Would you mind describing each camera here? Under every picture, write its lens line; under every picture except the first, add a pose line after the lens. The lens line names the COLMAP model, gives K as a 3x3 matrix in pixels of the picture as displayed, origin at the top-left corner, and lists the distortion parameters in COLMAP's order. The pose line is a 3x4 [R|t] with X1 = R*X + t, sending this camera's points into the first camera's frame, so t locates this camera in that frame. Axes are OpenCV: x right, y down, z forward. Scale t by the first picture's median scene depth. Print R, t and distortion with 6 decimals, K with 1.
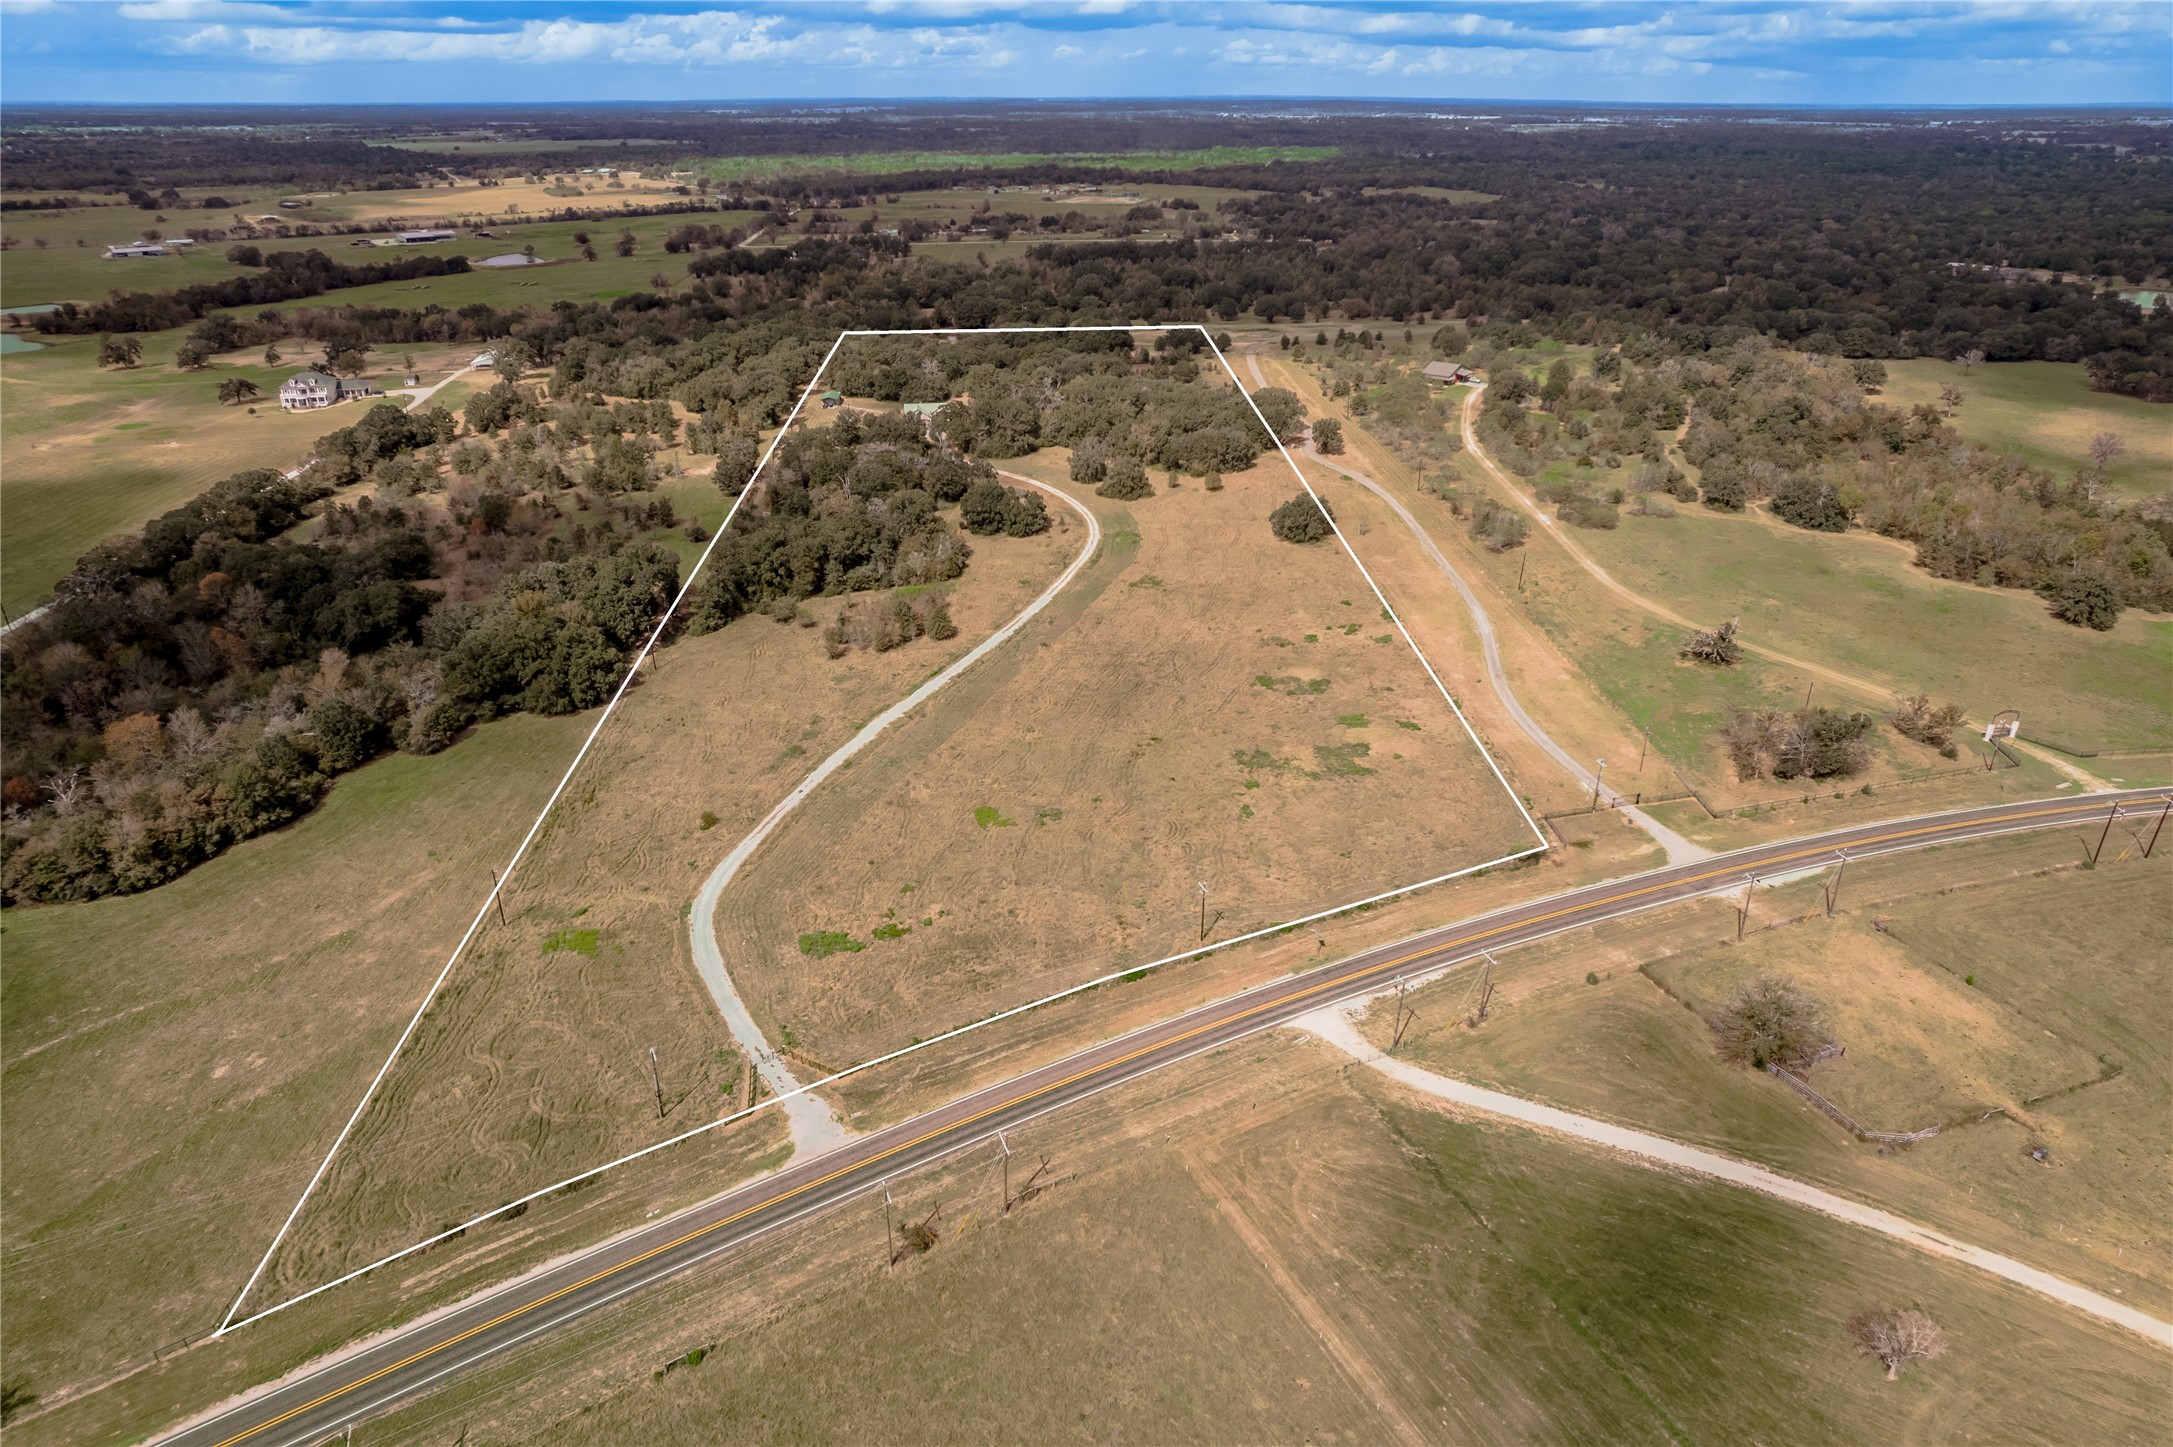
lens RADIAL K [[1380.4, 0, 1096.4], [0, 1380.4, 724.8], [0, 0, 1]] dist [-0.087317, 0.078614]
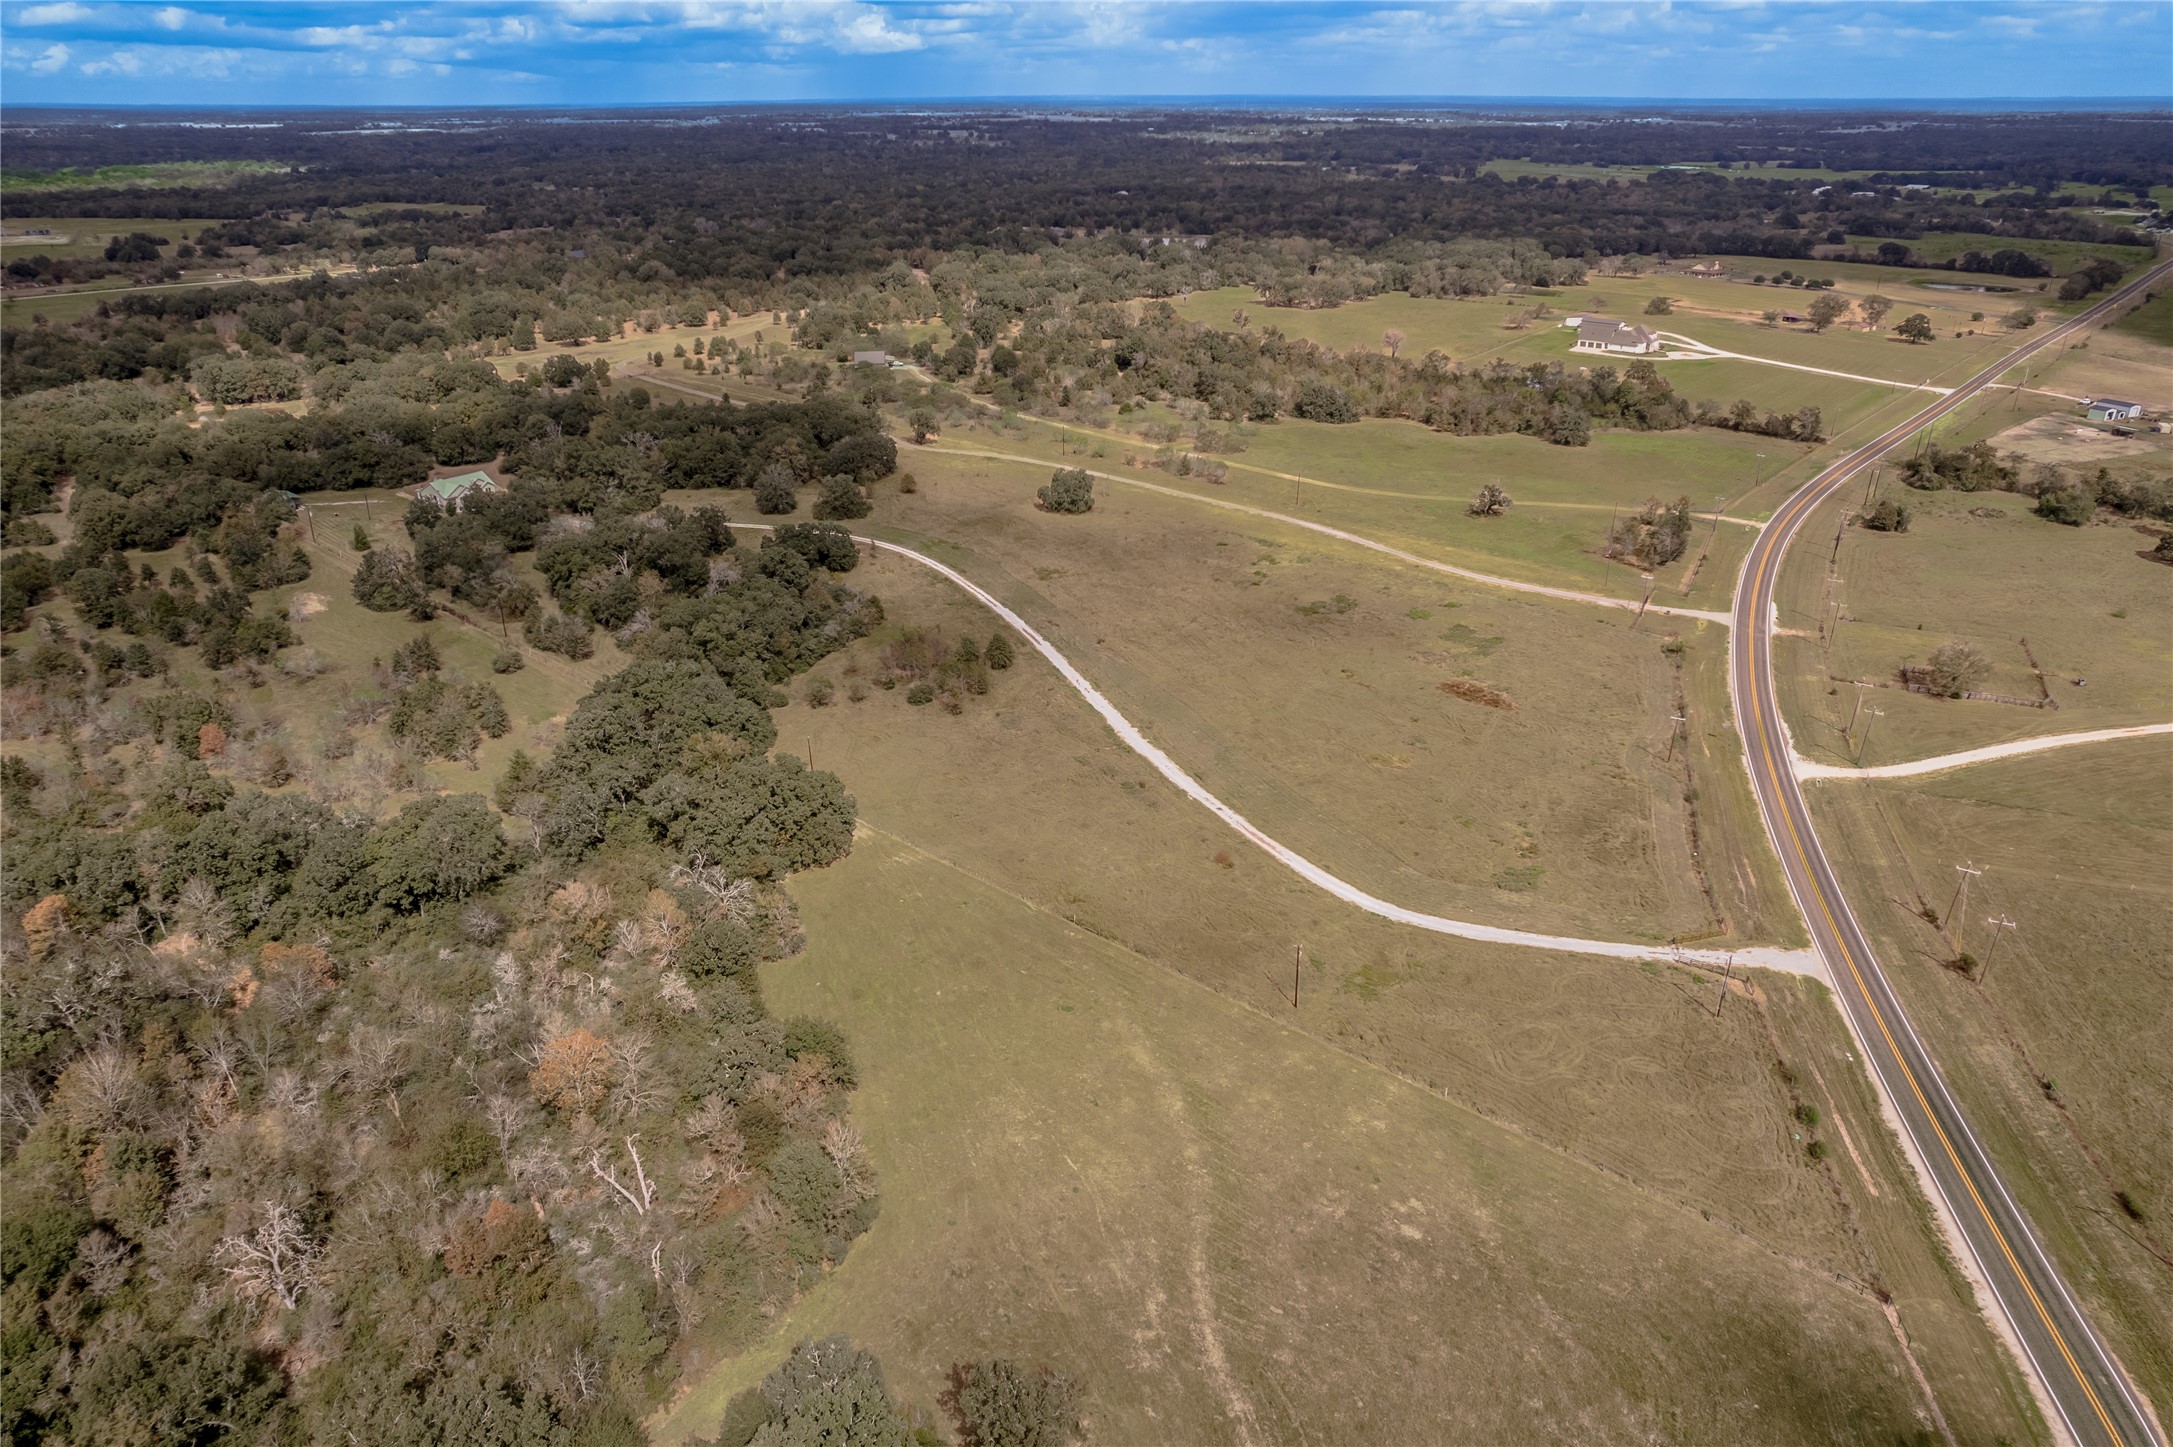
lens RADIAL K [[1380.4, 0, 1096.4], [0, 1380.4, 724.8], [0, 0, 1]] dist [-0.087317, 0.078614]
pose [[0.703959, -0.301357, 0.643138, -0.555259], [0.302027, 0.946584, 0.112954, -0.090384], [-0.642823, 0.114730, 0.757374, 0.196812]]
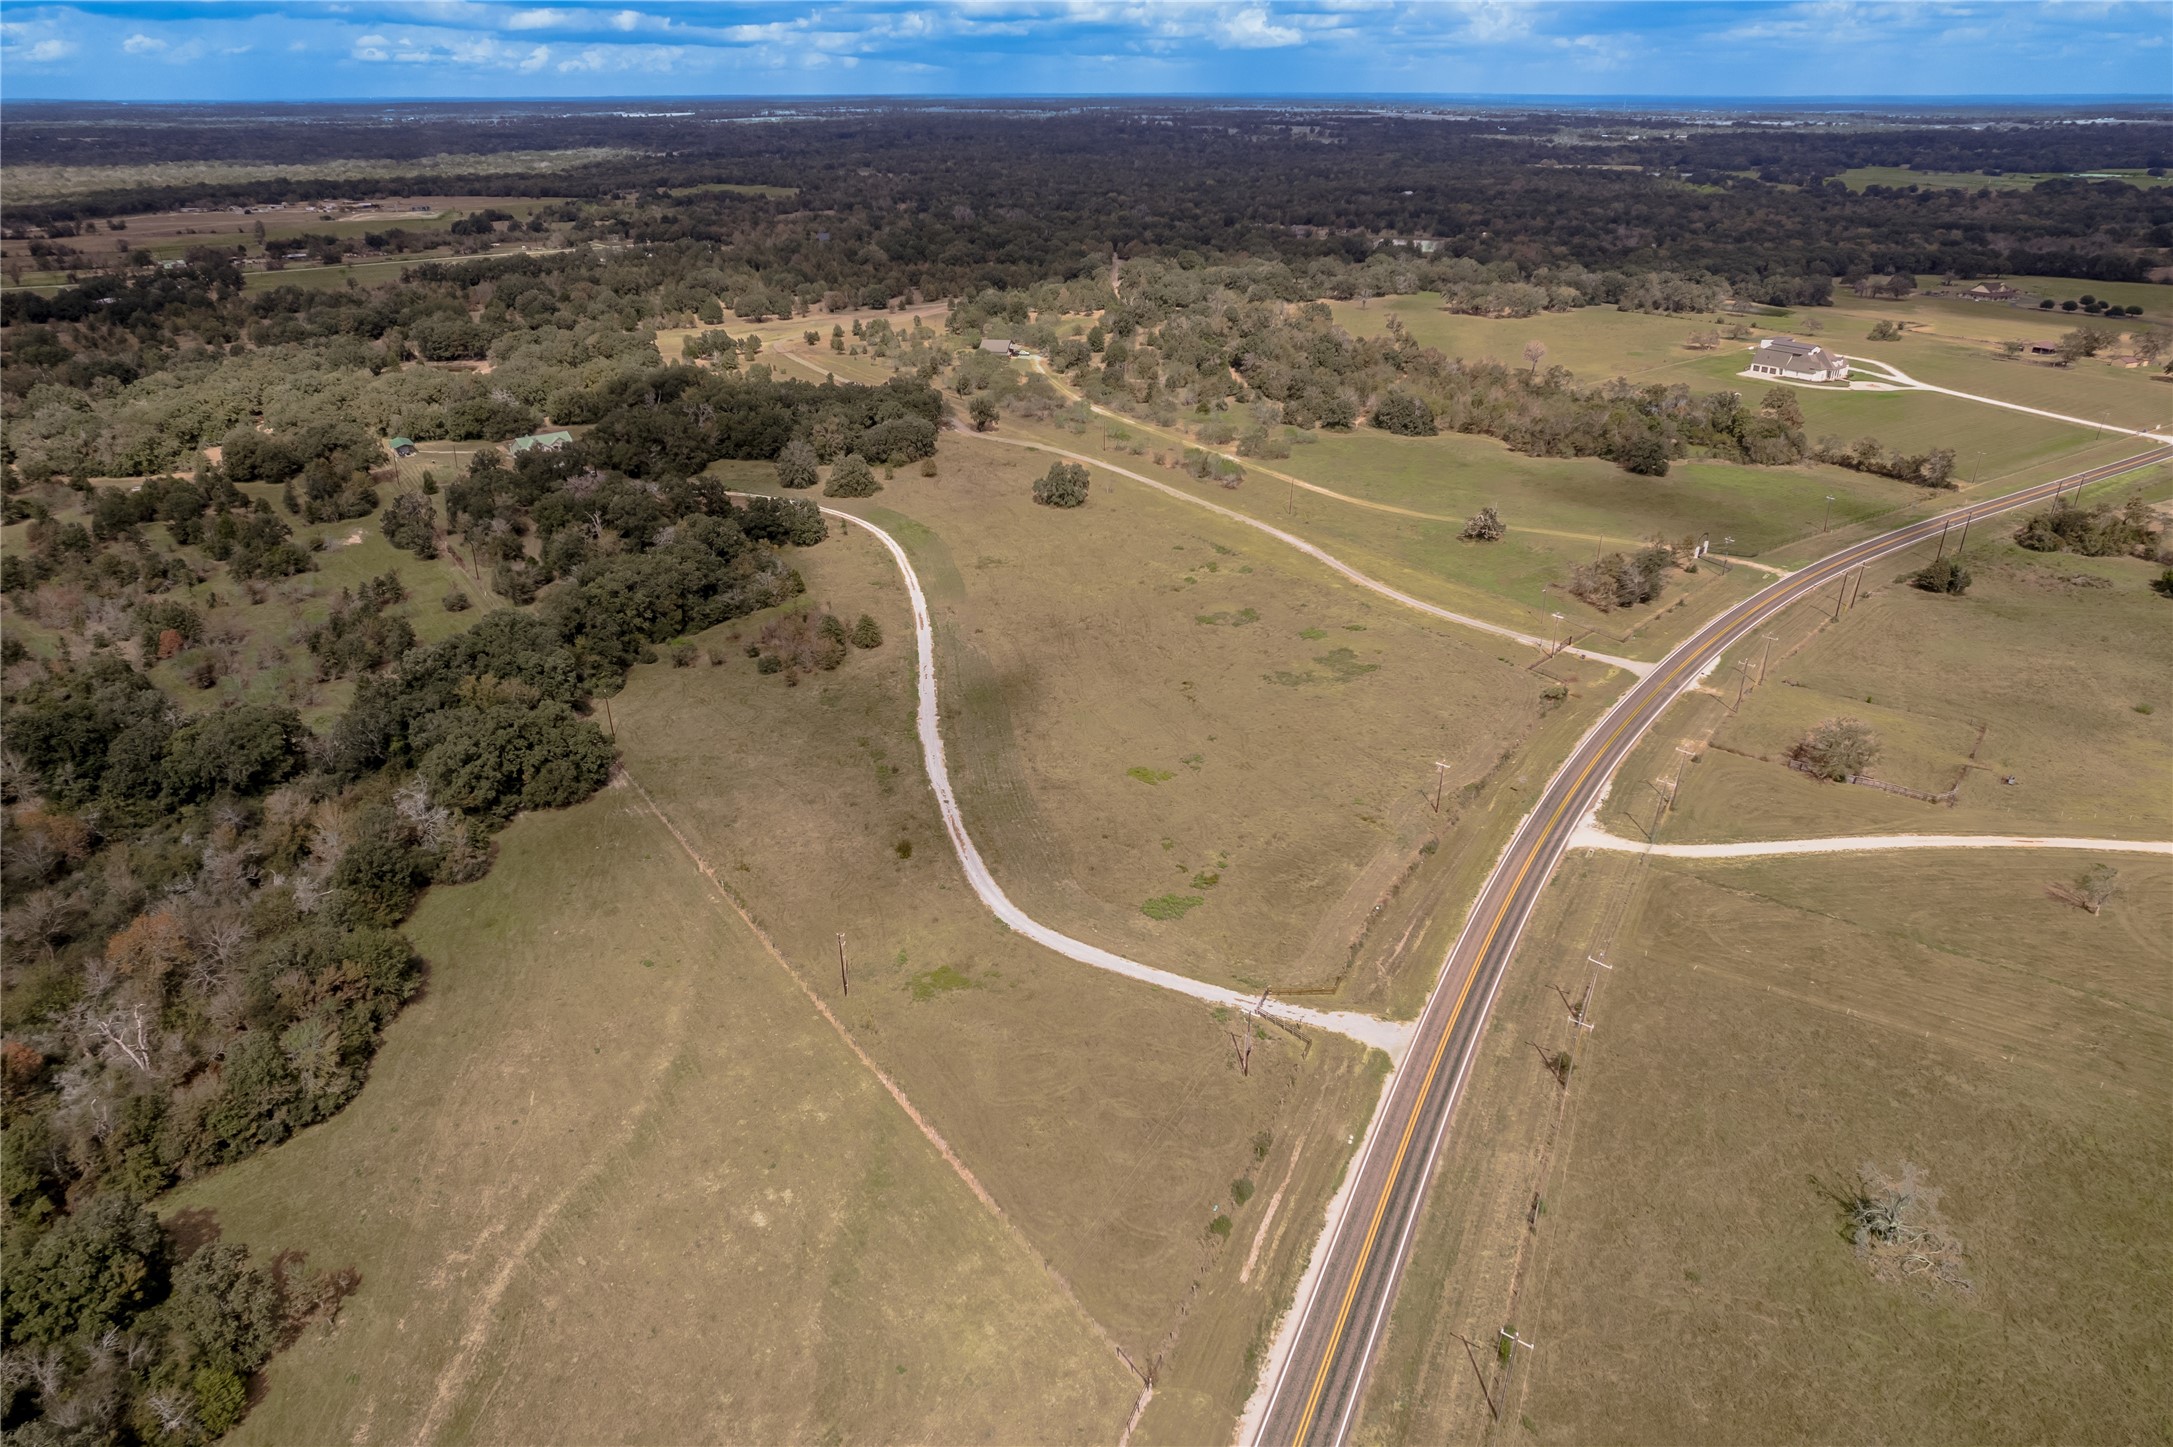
lens RADIAL K [[1380.4, 0, 1096.4], [0, 1380.4, 724.8], [0, 0, 1]] dist [-0.087317, 0.078614]
pose [[0.856691, -0.219411, 0.466840, -0.357231], [0.218331, 0.974197, 0.057209, -0.023480], [-0.467346, 0.052915, 0.882489, 0.051919]]
